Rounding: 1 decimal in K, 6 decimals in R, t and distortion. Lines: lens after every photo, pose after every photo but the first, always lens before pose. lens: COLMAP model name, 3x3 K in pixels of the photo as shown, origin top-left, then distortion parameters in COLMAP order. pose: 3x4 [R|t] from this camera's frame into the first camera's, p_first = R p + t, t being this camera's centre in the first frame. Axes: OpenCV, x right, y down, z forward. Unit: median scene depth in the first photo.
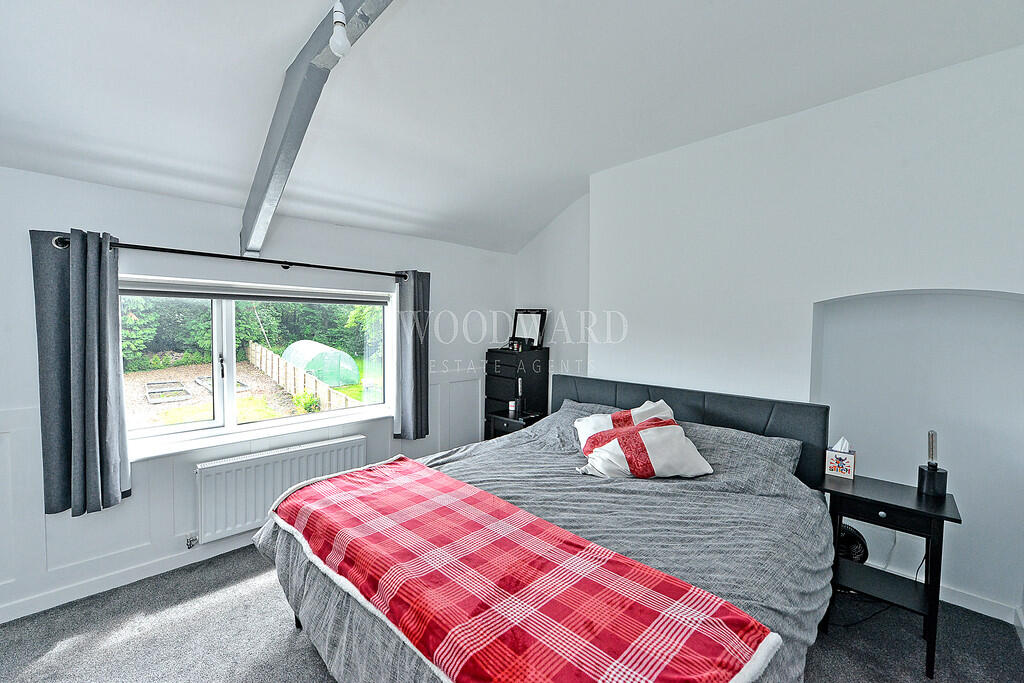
lens RADIAL K [[411.3, 0, 513.3], [0, 411.3, 340.4], [0, 0, 1]] dist [-0.000657, 0.000004]
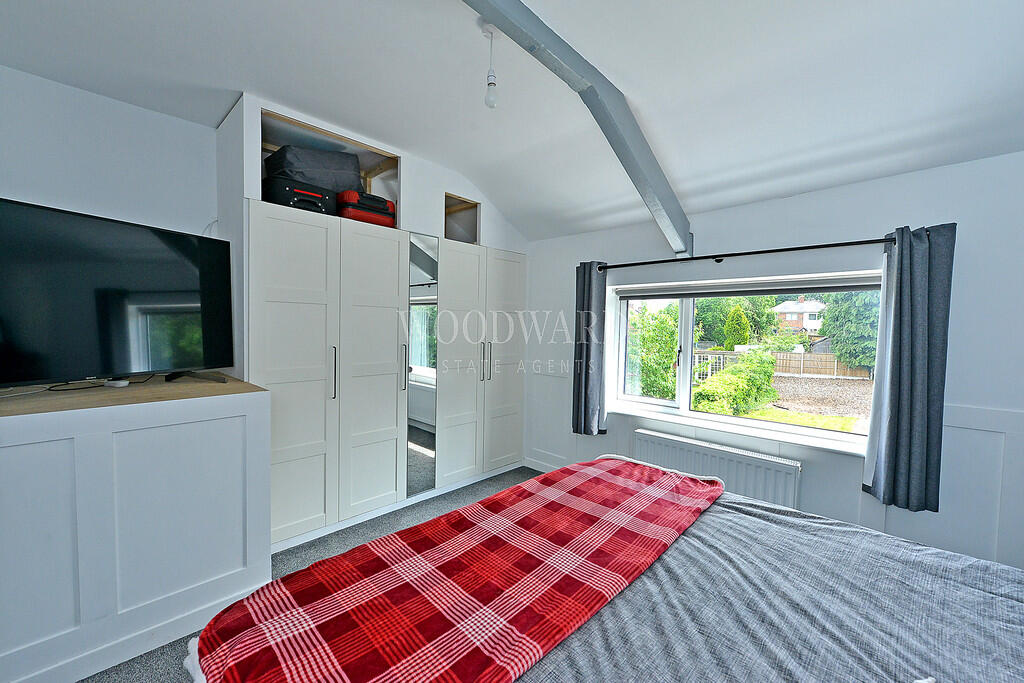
lens RADIAL K [[411.3, 0, 513.6], [0, 411.3, 342.3], [0, 0, 1]] dist [-0.000657, 0.000004]
pose [[0.001882, 0.032538, -0.999469, 0.517068], [-0.051254, 0.998160, 0.032399, 0.012373], [0.998684, 0.051166, 0.003546, 0.608035]]
